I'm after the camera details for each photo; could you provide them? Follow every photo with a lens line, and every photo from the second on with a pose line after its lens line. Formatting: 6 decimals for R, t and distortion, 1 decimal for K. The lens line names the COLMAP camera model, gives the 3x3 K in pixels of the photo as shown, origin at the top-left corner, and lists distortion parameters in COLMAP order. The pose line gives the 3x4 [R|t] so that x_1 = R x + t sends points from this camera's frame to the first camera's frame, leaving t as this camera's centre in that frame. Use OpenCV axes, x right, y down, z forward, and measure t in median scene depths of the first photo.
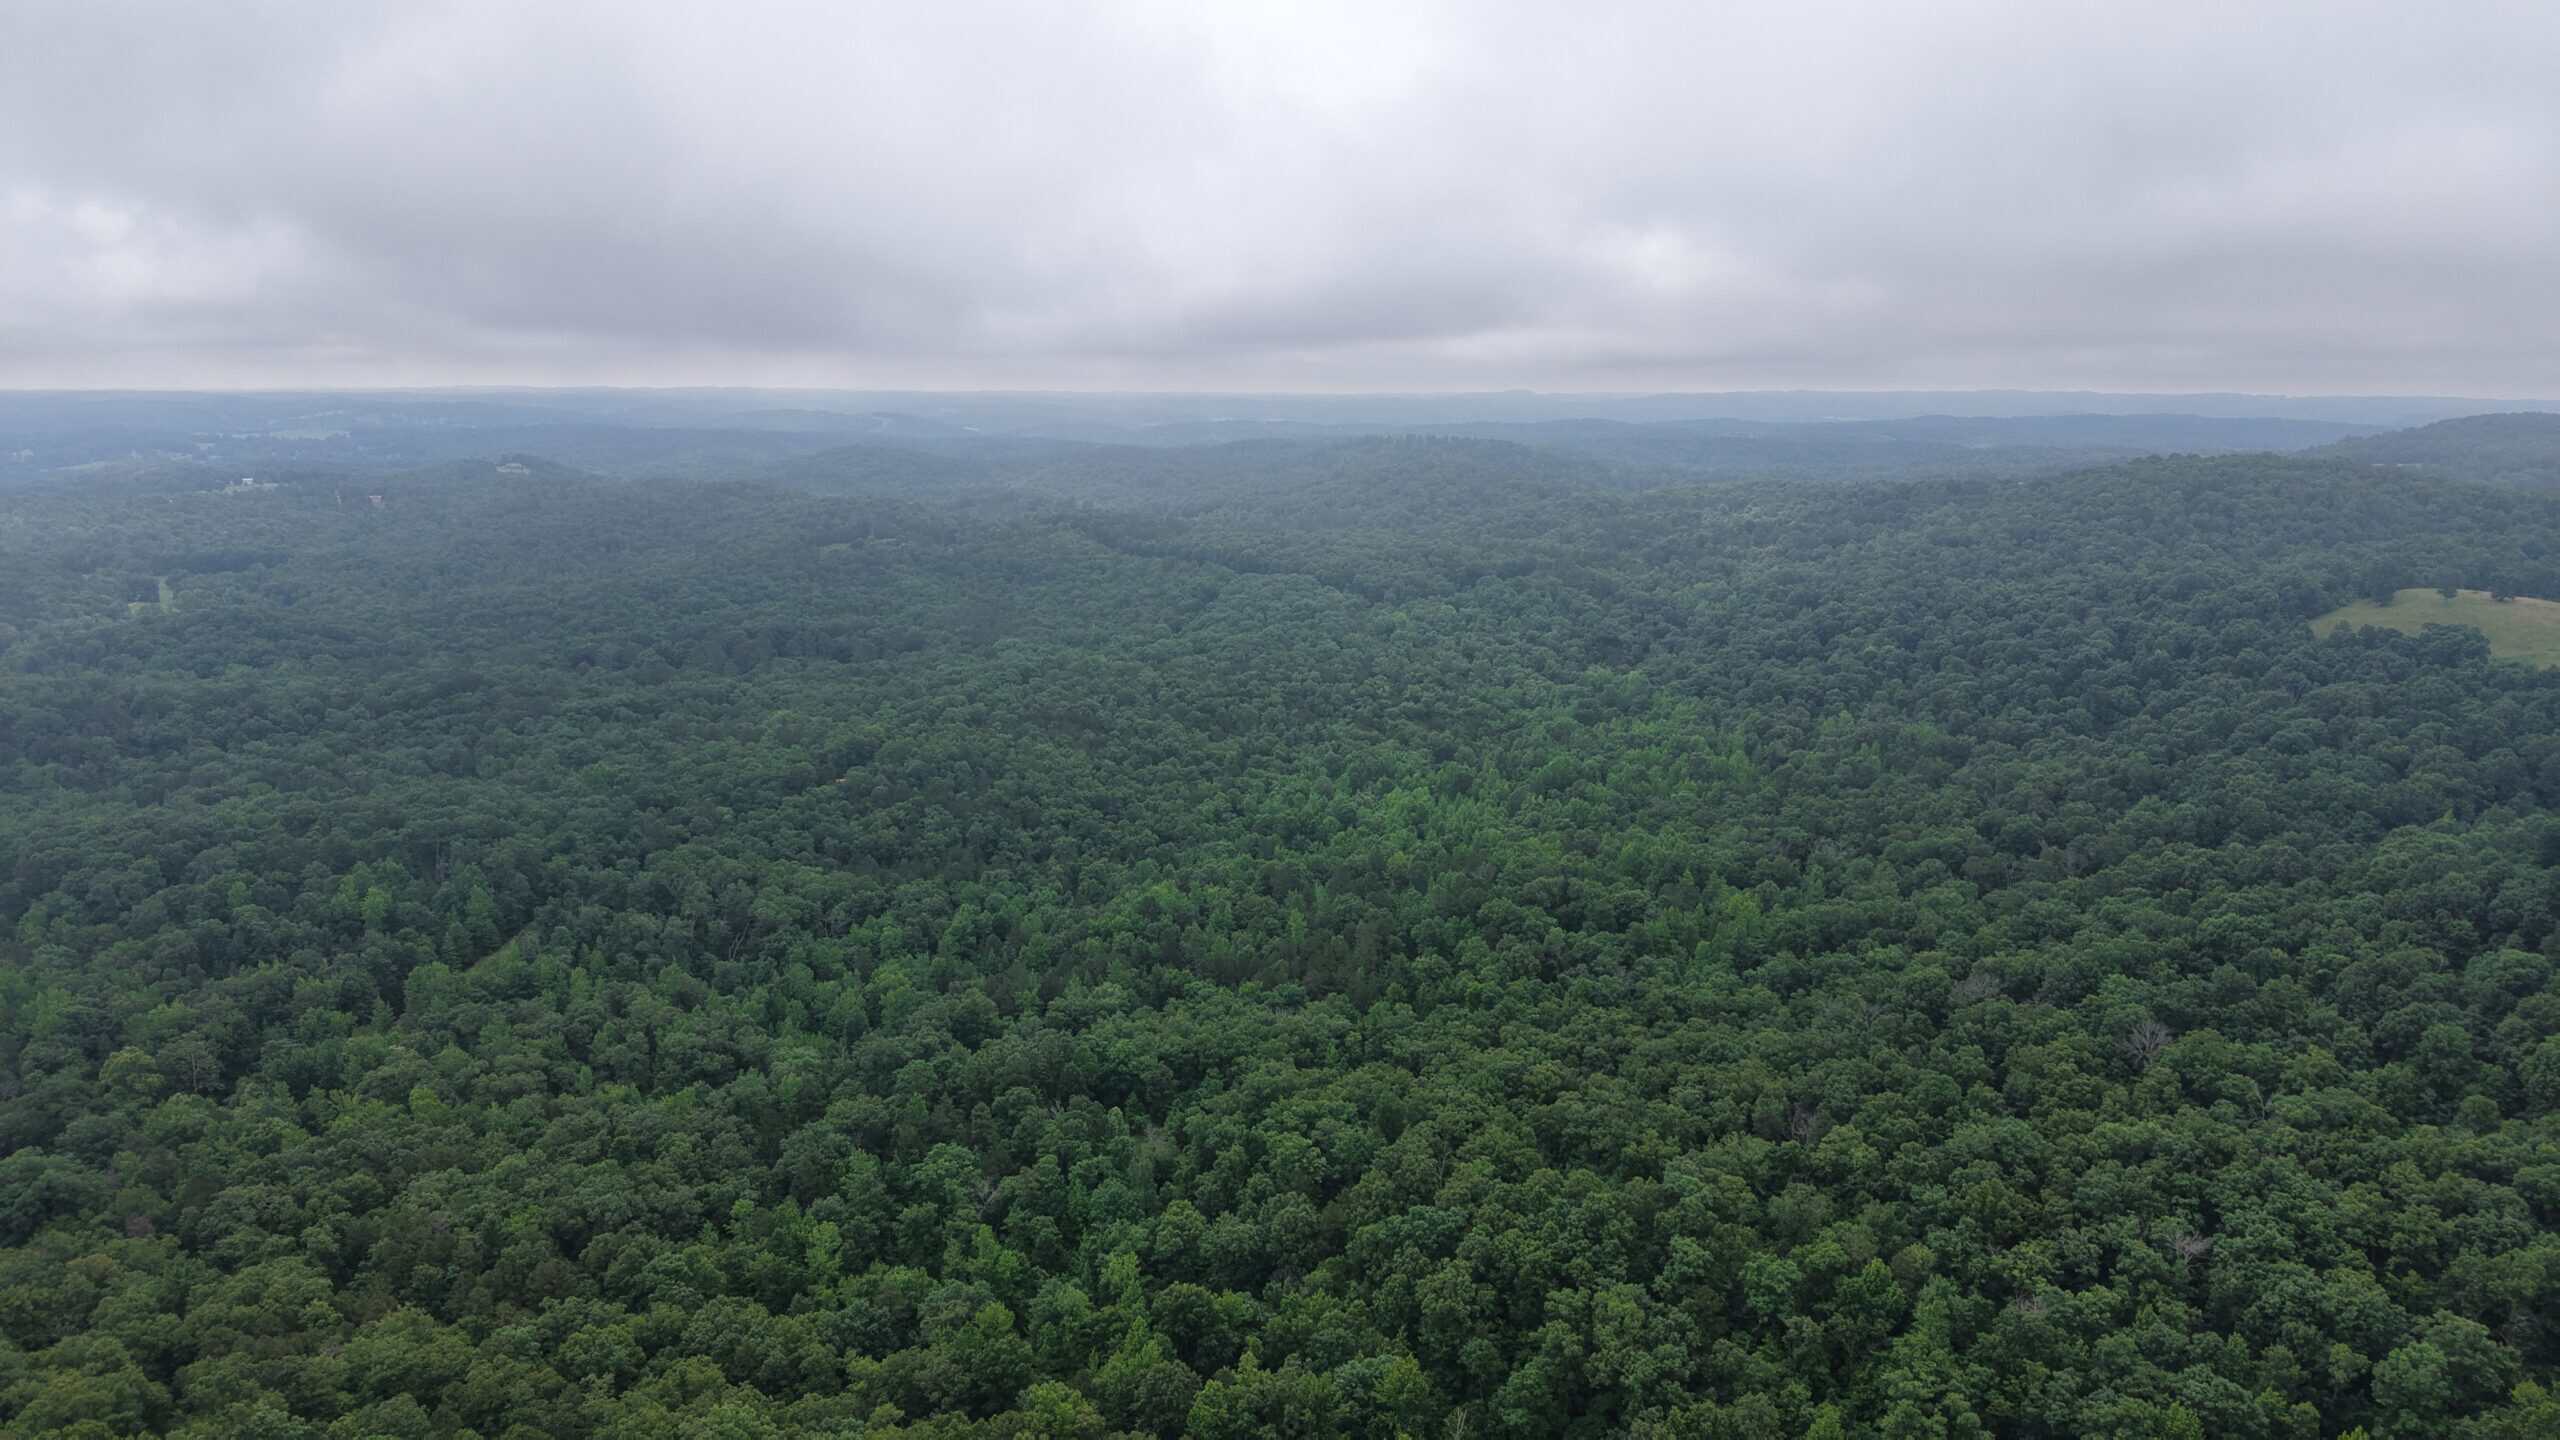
lens RADIAL K [[1702.2, 0, 1269.4], [0, 1702.2, 709.4], [0, 0, 1]] dist [0.033927, -0.046019]
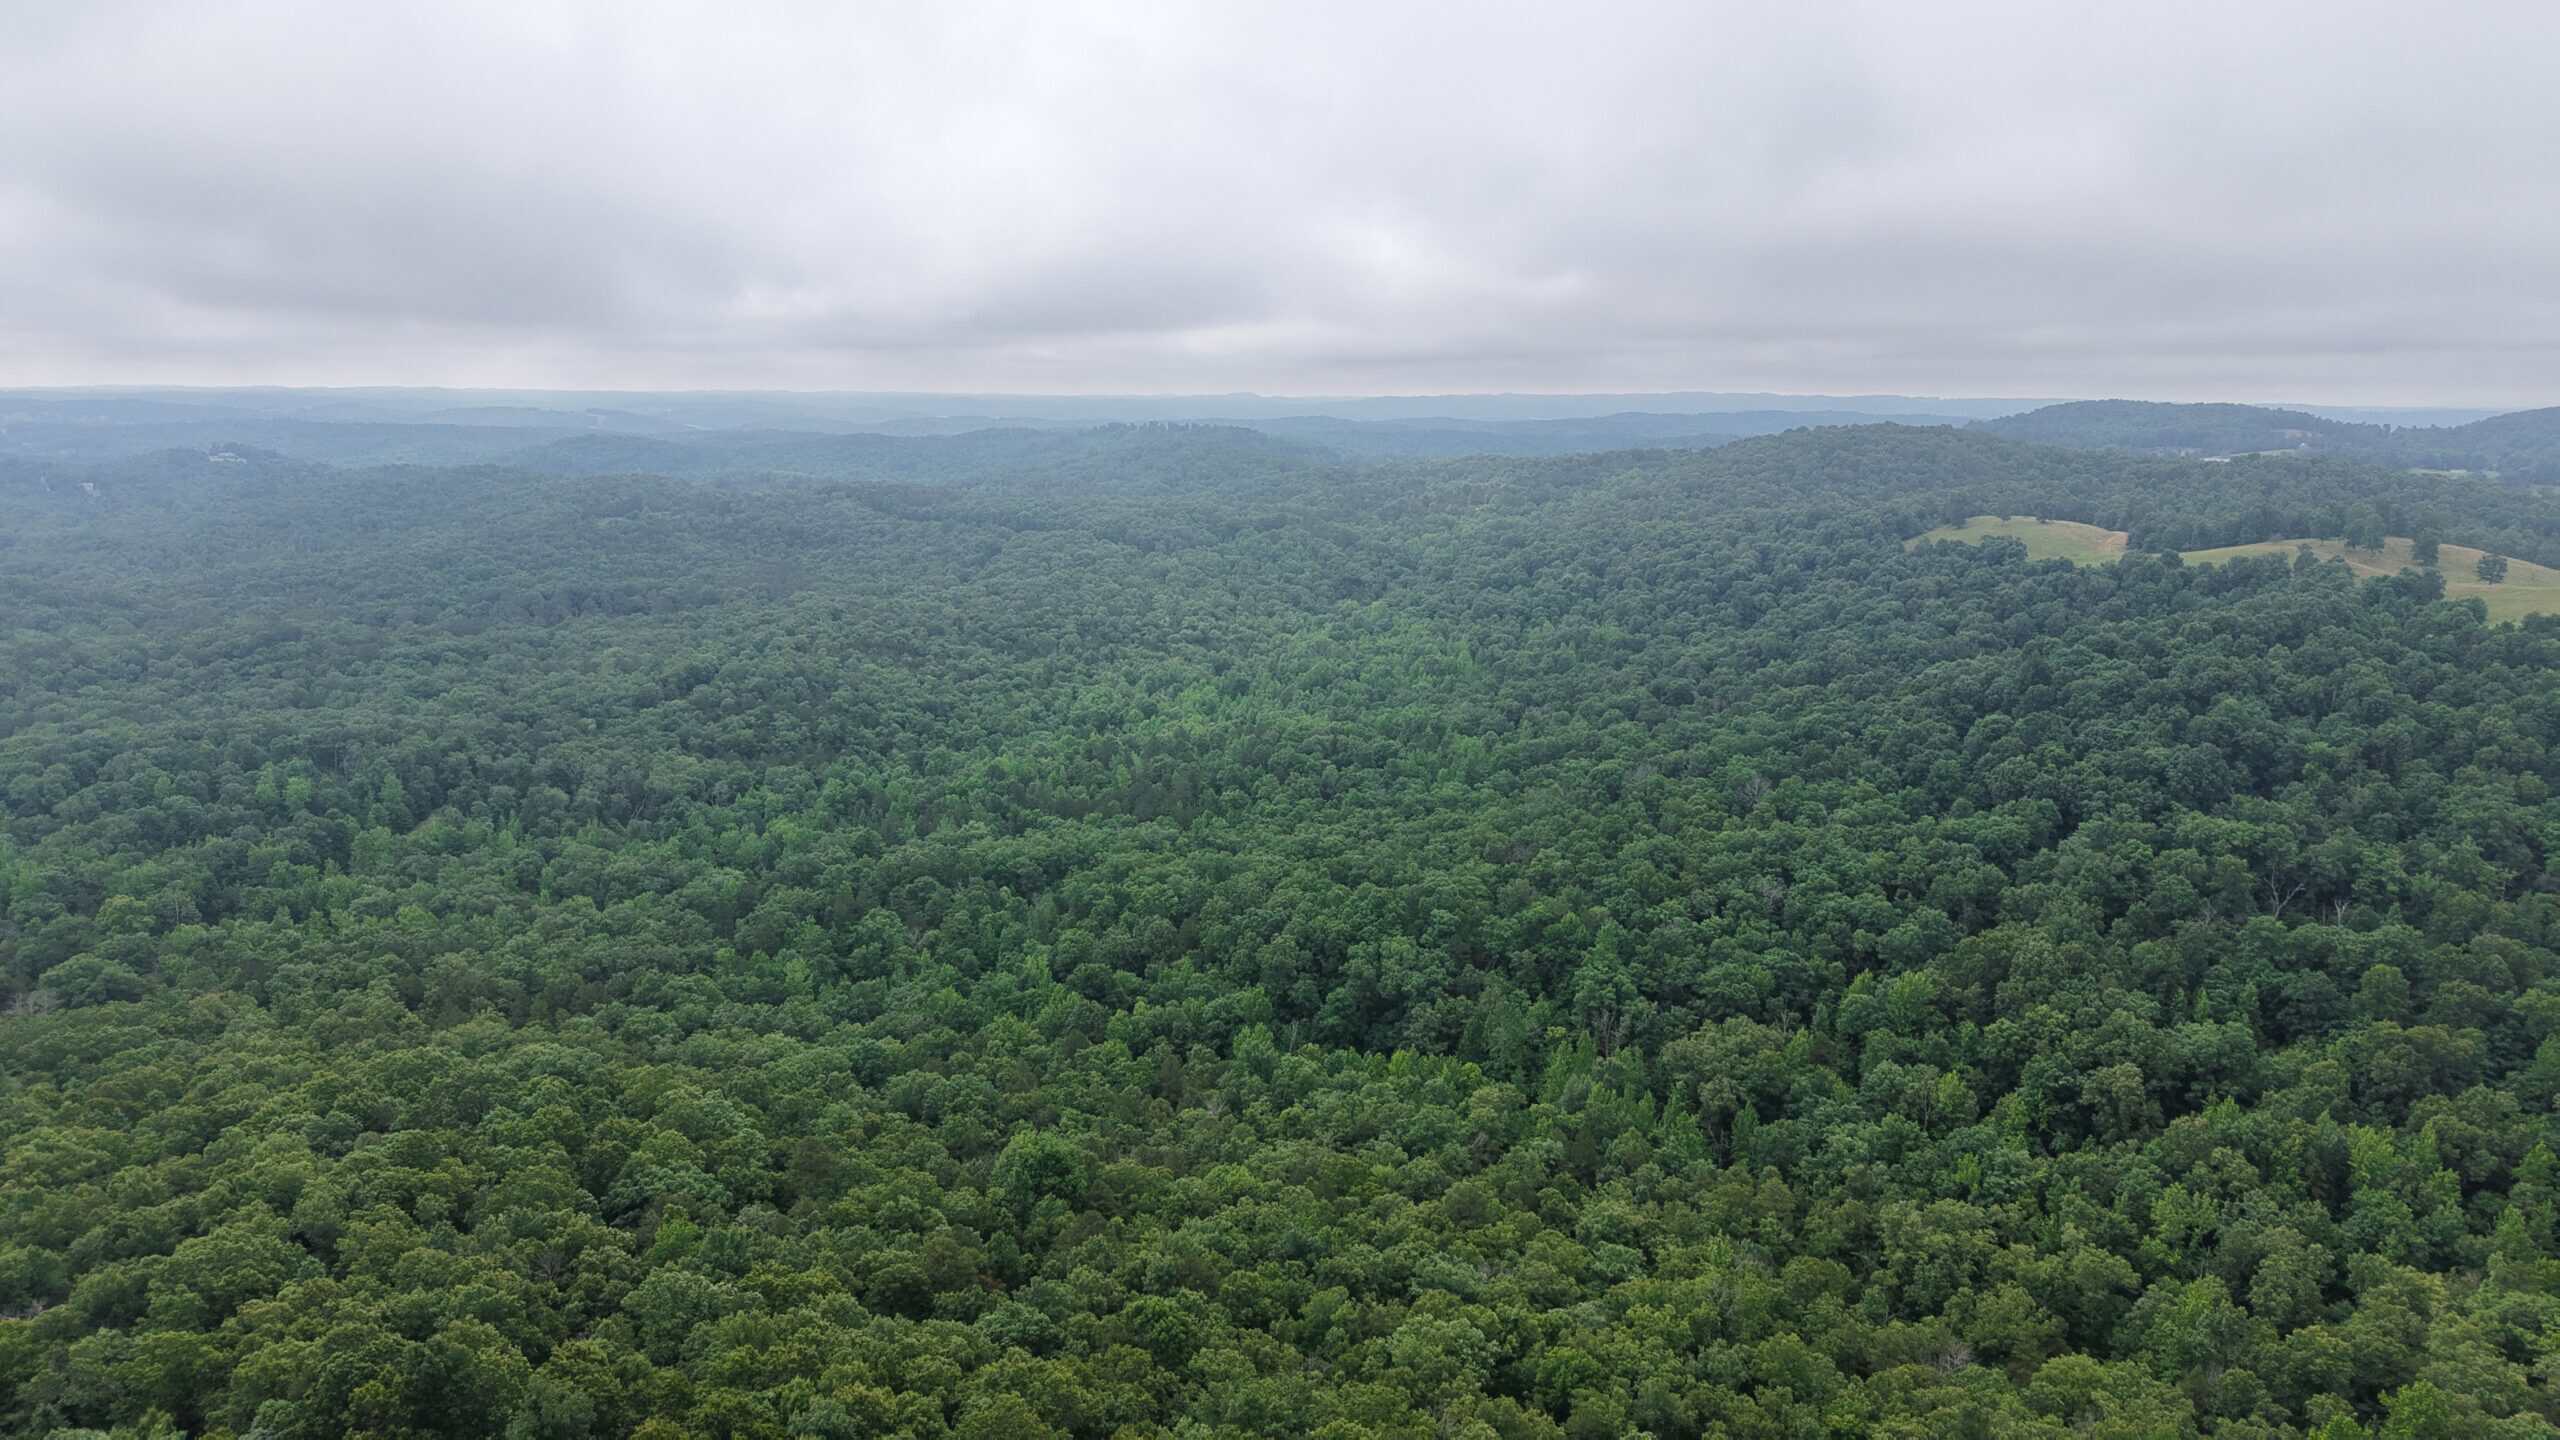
lens RADIAL K [[1702.2, 0, 1264.7], [0, 1702.2, 724.5], [0, 0, 1]] dist [0.033927, -0.046019]
pose [[0.987725, -0.027948, 0.153684, -0.050432], [0.026974, 0.999601, 0.008418, 0.059859], [-0.153858, -0.004170, 0.988084, -0.164255]]
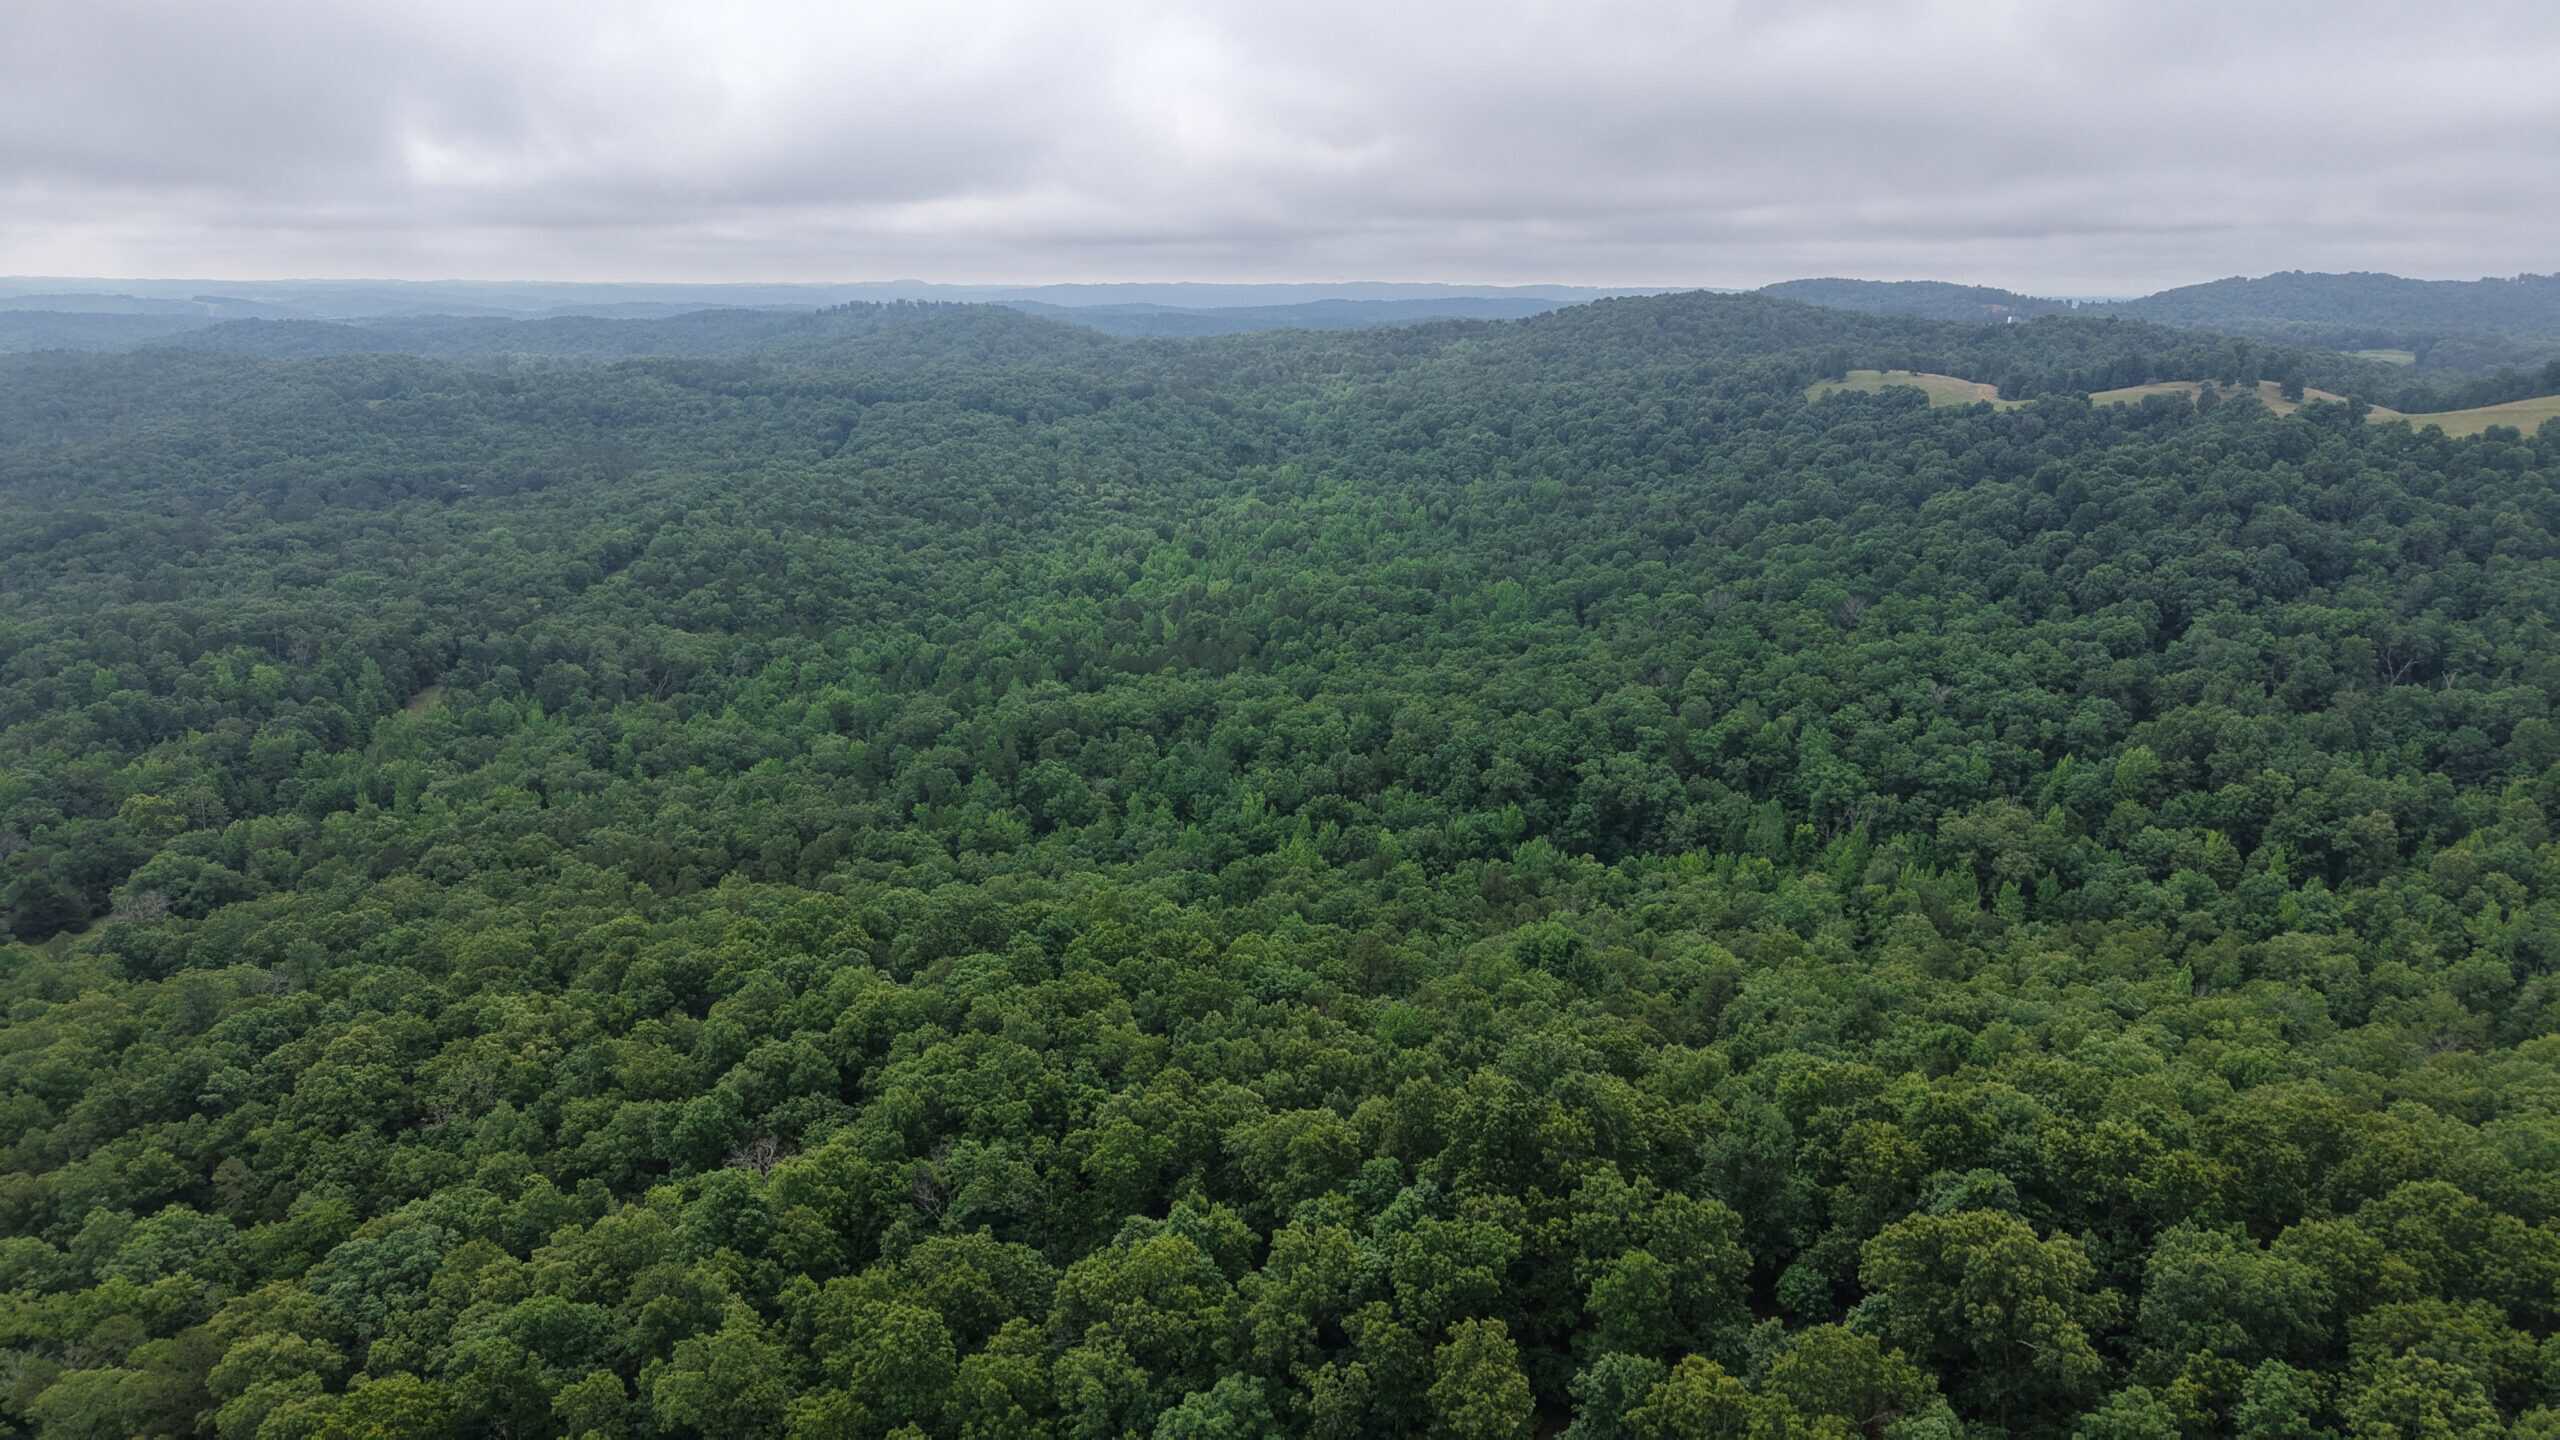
lens RADIAL K [[1702.2, 0, 1264.6], [0, 1702.2, 736.5], [0, 0, 1]] dist [0.033927, -0.046019]
pose [[0.938905, -0.085723, 0.333330, -0.239160], [0.061039, 0.994607, 0.083853, 0.075861], [-0.338721, -0.058383, 0.939074, -0.113158]]
